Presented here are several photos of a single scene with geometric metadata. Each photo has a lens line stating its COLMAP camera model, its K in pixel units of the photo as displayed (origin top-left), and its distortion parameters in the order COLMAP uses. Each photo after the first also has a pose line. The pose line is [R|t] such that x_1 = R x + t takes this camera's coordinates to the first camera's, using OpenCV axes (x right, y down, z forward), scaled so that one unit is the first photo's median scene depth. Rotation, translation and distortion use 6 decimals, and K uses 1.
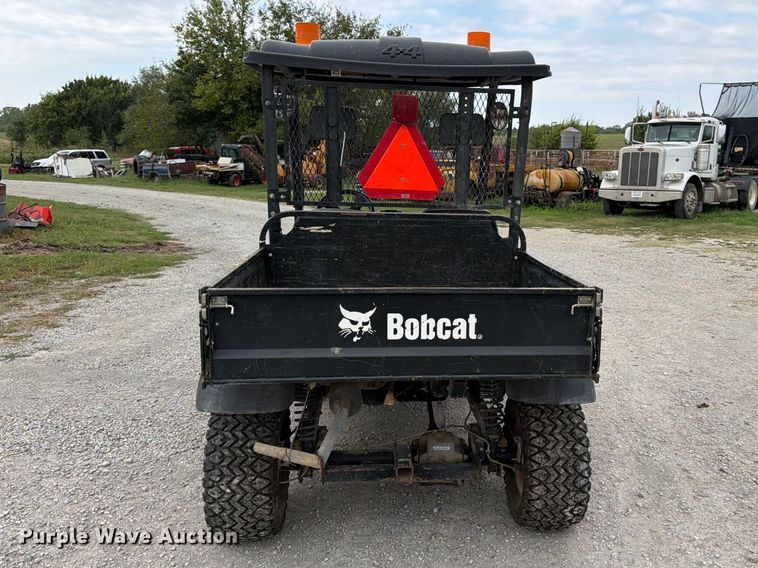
lens RADIAL K [[731.4, 0, 432.5], [0, 731.4, 302.1], [0, 0, 1]] dist [0.112526, -0.201015]
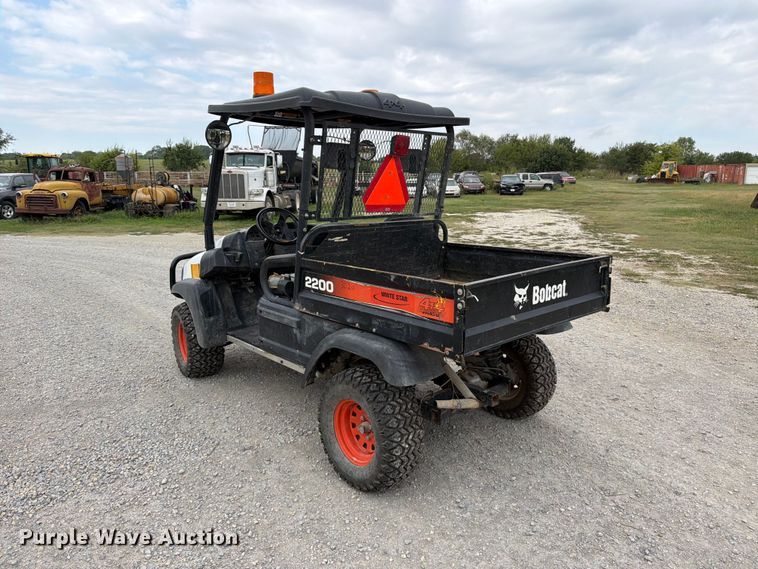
lens RADIAL K [[533.1, 0, 386.6], [0, 533.1, 284.6], [0, 0, 1]] dist [0.073135, -0.103042]
pose [[0.803036, -0.129500, 0.581690, -0.382211], [0.127218, 0.990855, 0.044964, -0.030940], [-0.582193, 0.037894, 0.812167, 0.125777]]
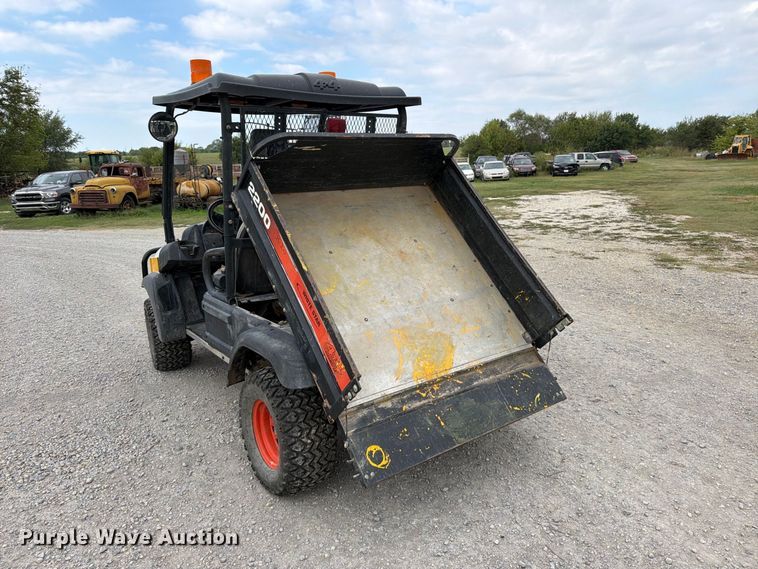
lens RADIAL K [[543.8, 0, 379.0], [0, 543.8, 269.7], [0, 0, 1]] dist [0.041035, -0.056570]
pose [[0.861325, -0.136844, 0.489277, -0.271998], [0.142840, 0.989423, 0.025273, -0.019165], [-0.487561, 0.048120, 0.871762, 0.085732]]
